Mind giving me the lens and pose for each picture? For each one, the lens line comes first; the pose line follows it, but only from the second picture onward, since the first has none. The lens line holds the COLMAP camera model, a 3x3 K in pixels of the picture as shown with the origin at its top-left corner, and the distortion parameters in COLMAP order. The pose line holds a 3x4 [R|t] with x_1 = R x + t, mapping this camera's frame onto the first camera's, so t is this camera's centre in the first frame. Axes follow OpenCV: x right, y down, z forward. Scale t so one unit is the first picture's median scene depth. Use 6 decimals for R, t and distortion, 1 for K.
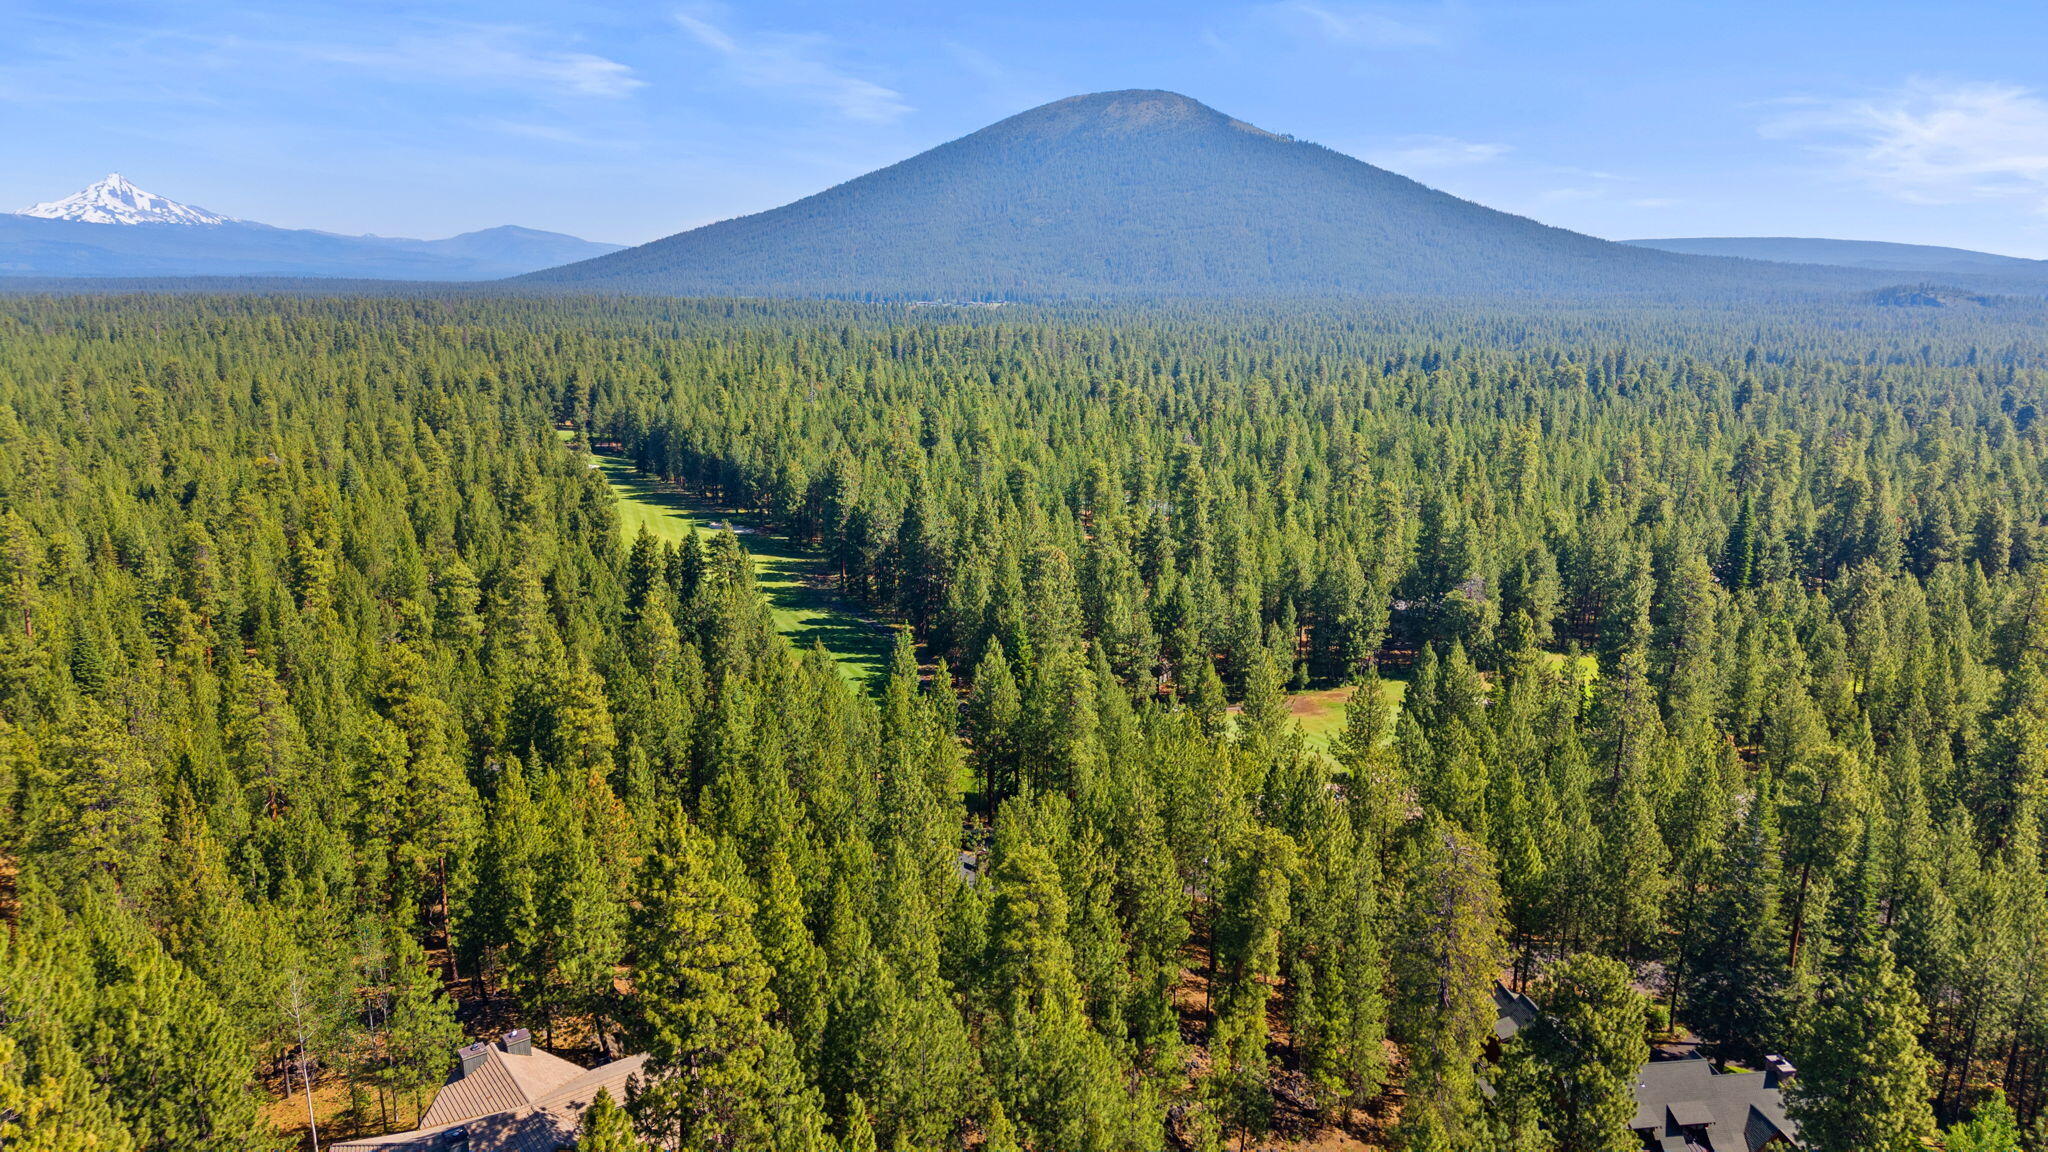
lens RADIAL K [[1349.2, 0, 1017.9], [0, 1349.2, 584.7], [0, 0, 1]] dist [0.010945, -0.018145]
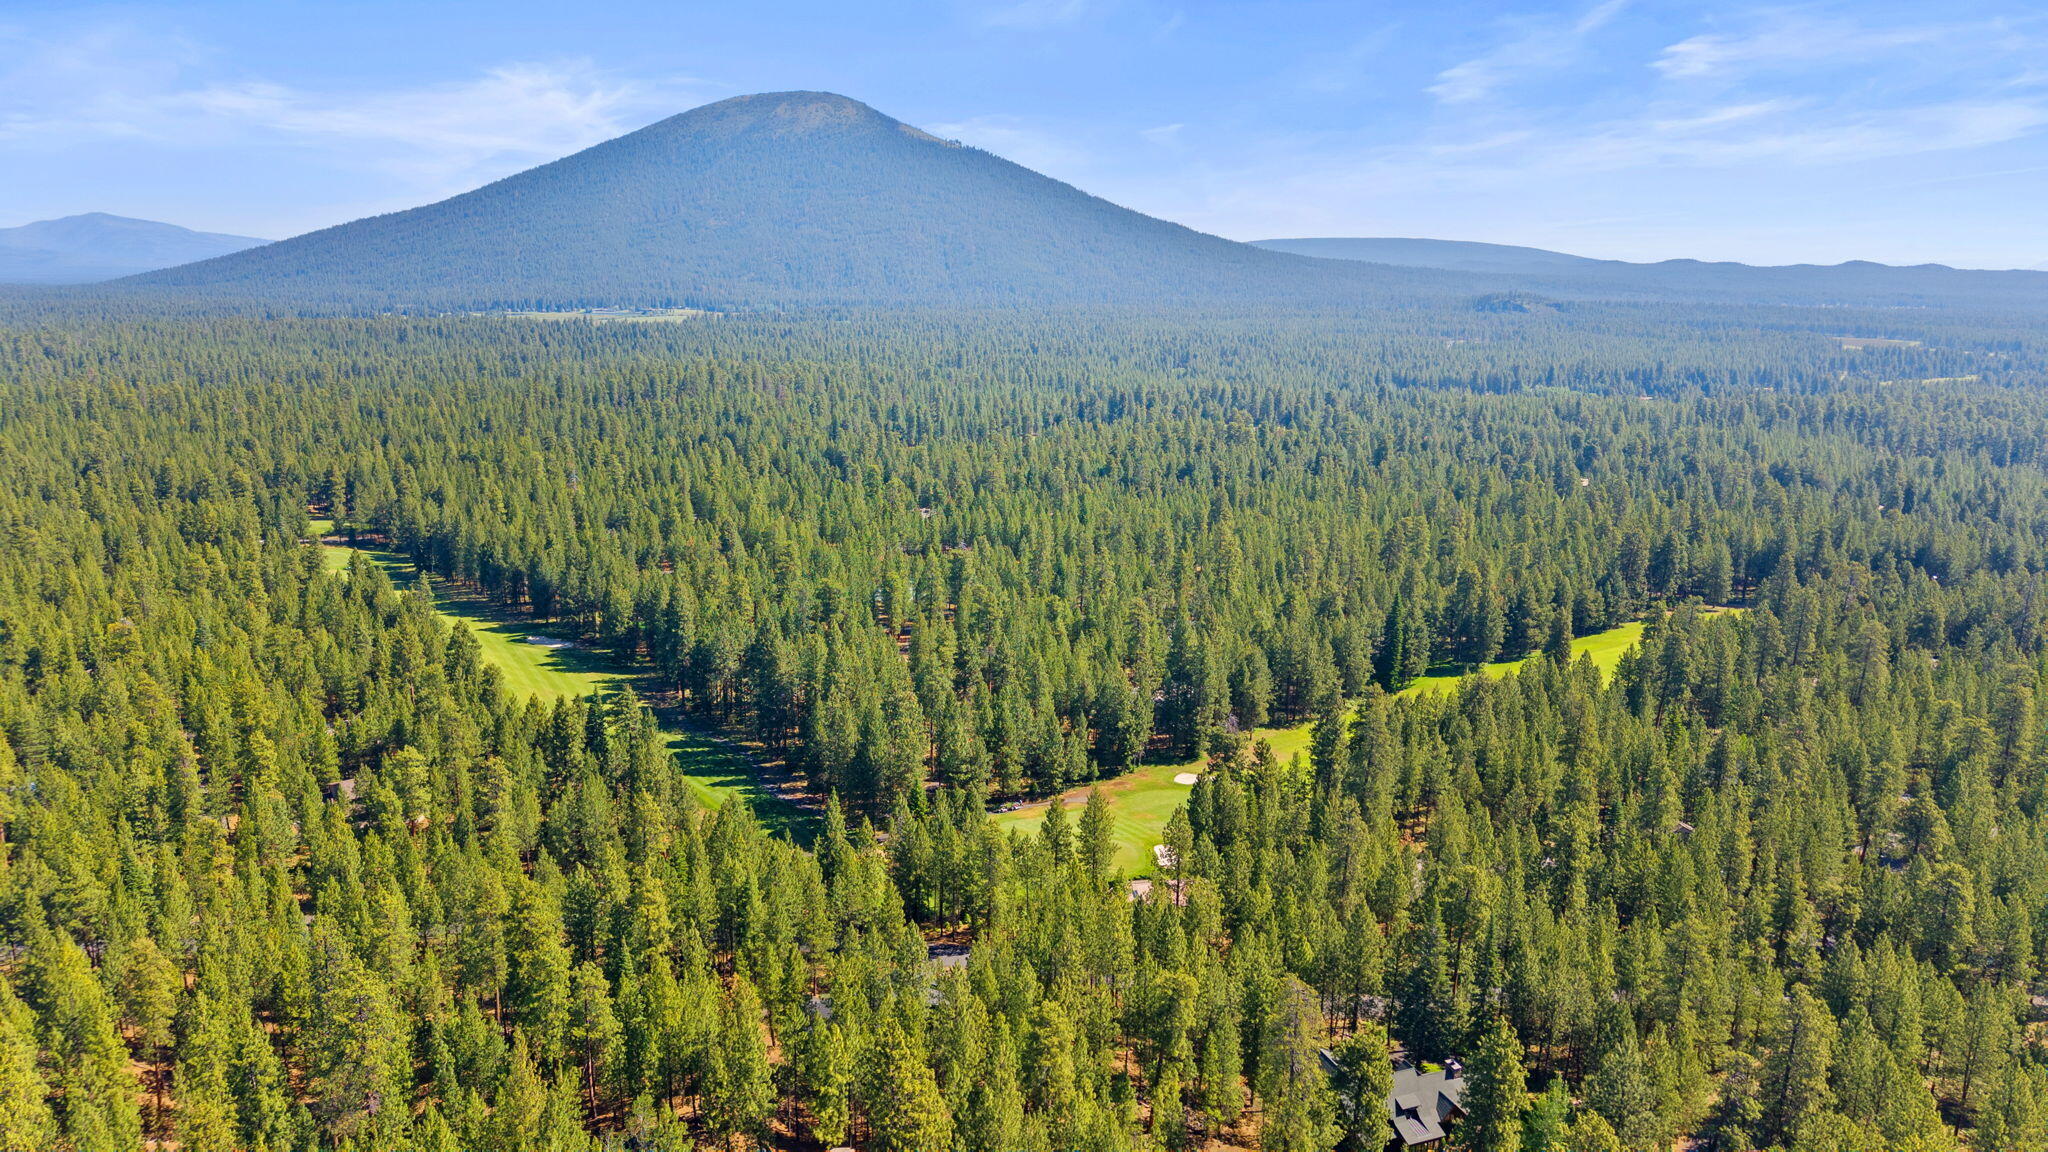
lens RADIAL K [[1349.2, 0, 1013.3], [0, 1349.2, 572.8], [0, 0, 1]] dist [0.010945, -0.018145]
pose [[0.972839, -0.050292, 0.225954, -0.125595], [0.050705, 0.998706, 0.003980, -0.113420], [-0.225862, 0.007585, 0.974130, -0.206090]]
